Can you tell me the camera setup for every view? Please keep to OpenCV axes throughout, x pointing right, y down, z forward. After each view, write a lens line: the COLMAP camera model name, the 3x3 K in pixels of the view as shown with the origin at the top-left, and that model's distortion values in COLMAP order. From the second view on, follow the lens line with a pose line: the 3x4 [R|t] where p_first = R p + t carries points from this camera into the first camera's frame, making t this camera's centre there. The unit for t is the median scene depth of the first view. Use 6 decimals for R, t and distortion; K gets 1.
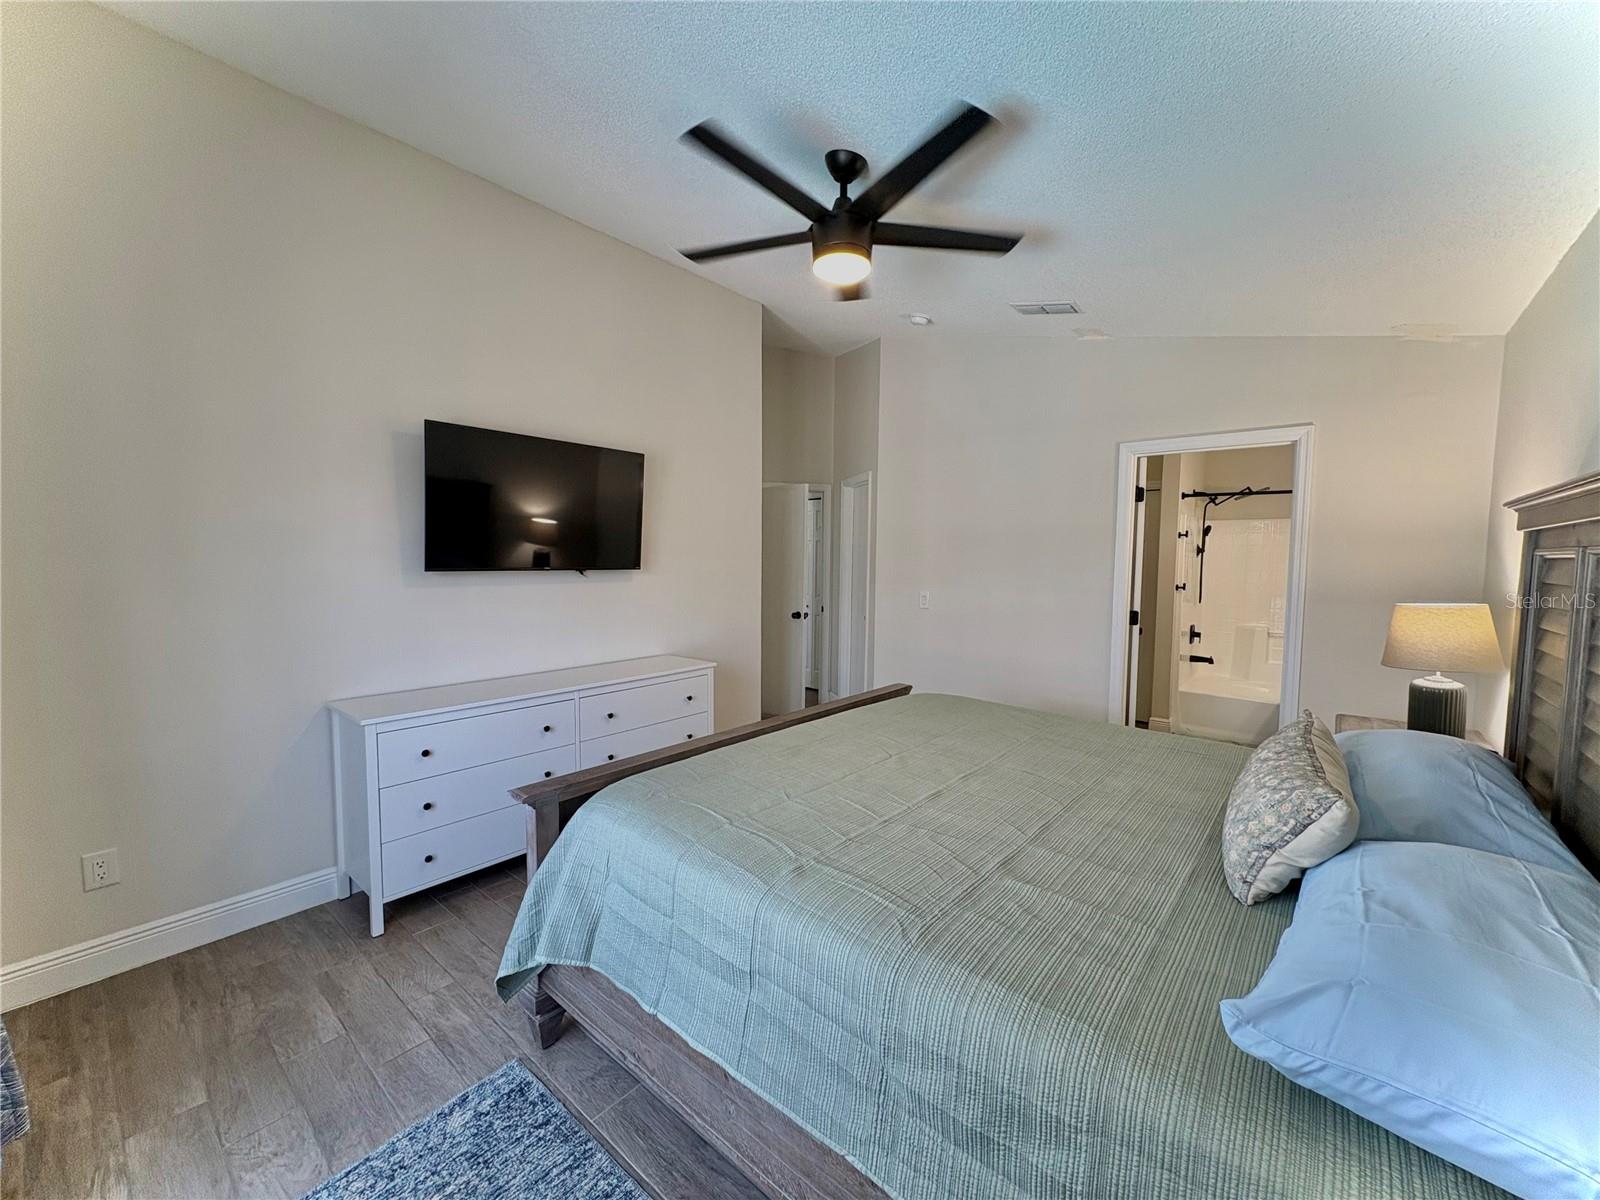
lens RADIAL K [[634.3, 0, 799.8], [0, 634.3, 598.3], [0, 0, 1]] dist [0.000491, -0.000028]
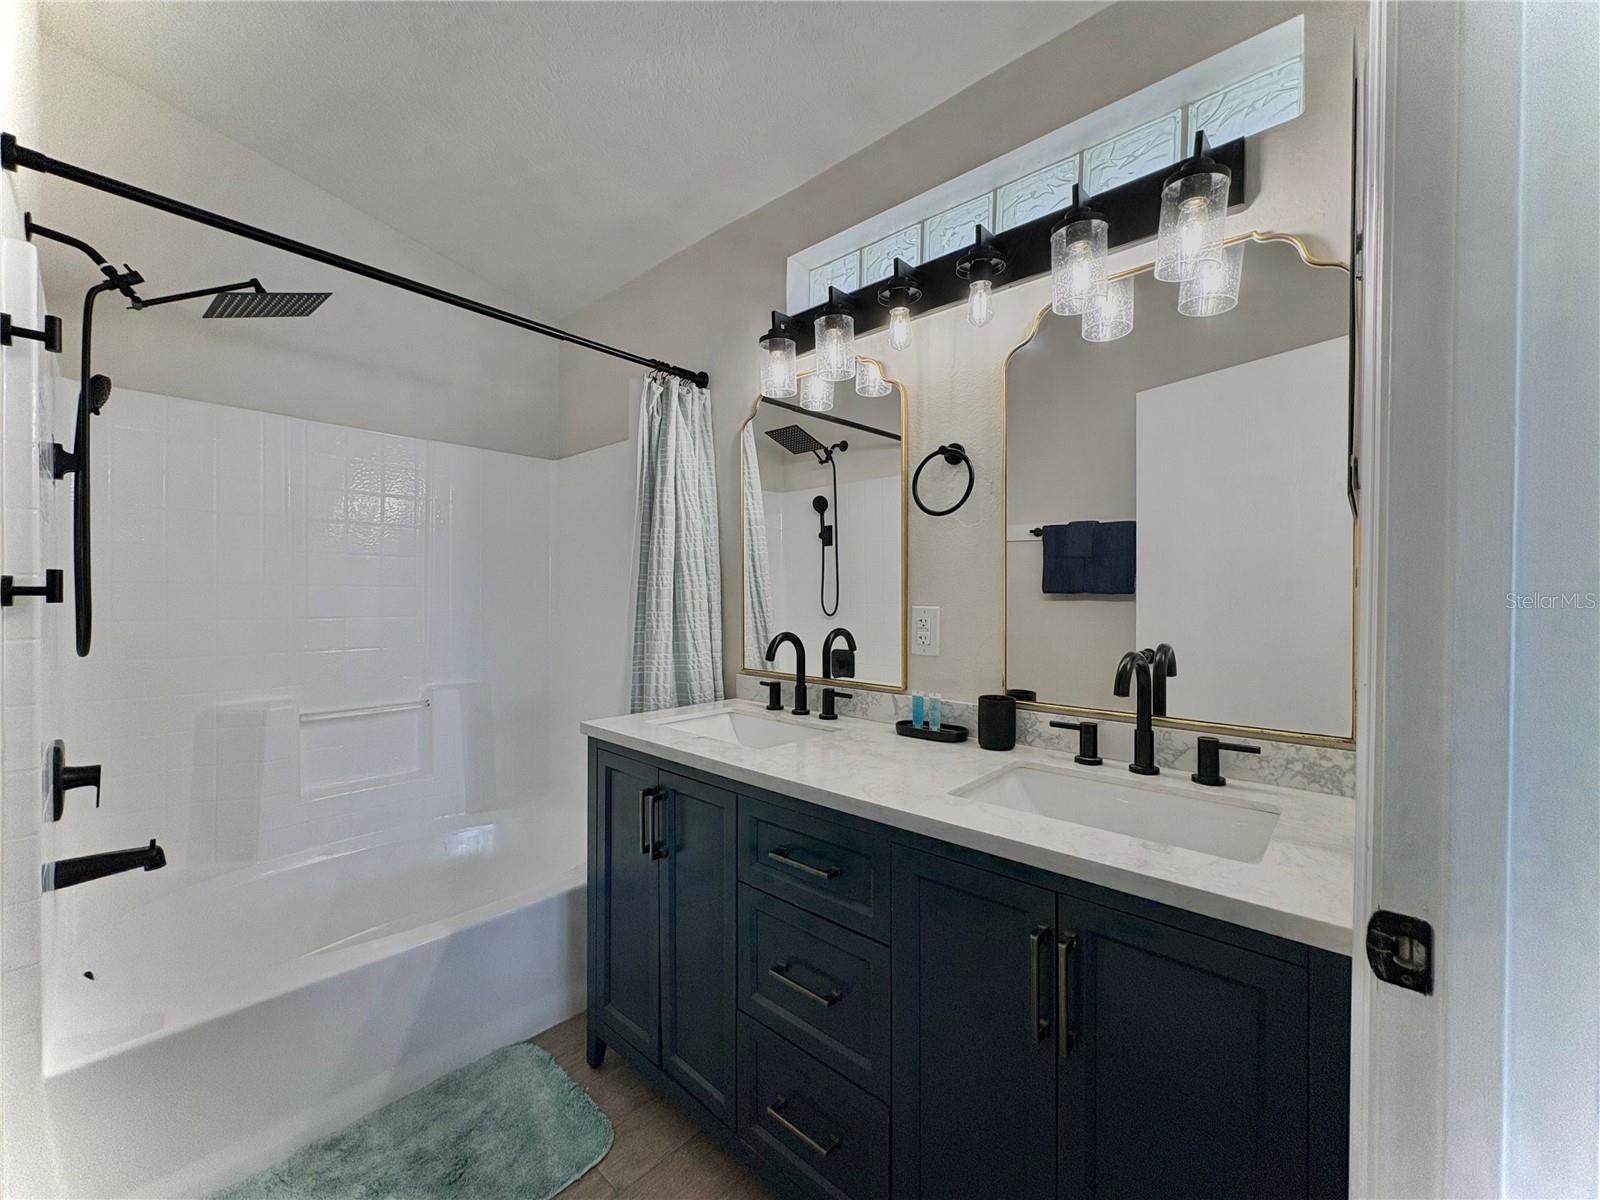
lens RADIAL K [[634.3, 0, 795.3], [0, 634.3, 604.0], [0, 0, 1]] dist [0.000491, -0.000028]
pose [[0.026287, -0.020188, 0.999451, 0.369742], [0.060292, 0.998008, 0.018573, -0.001533], [-0.997835, 0.059771, 0.027451, 0.689610]]
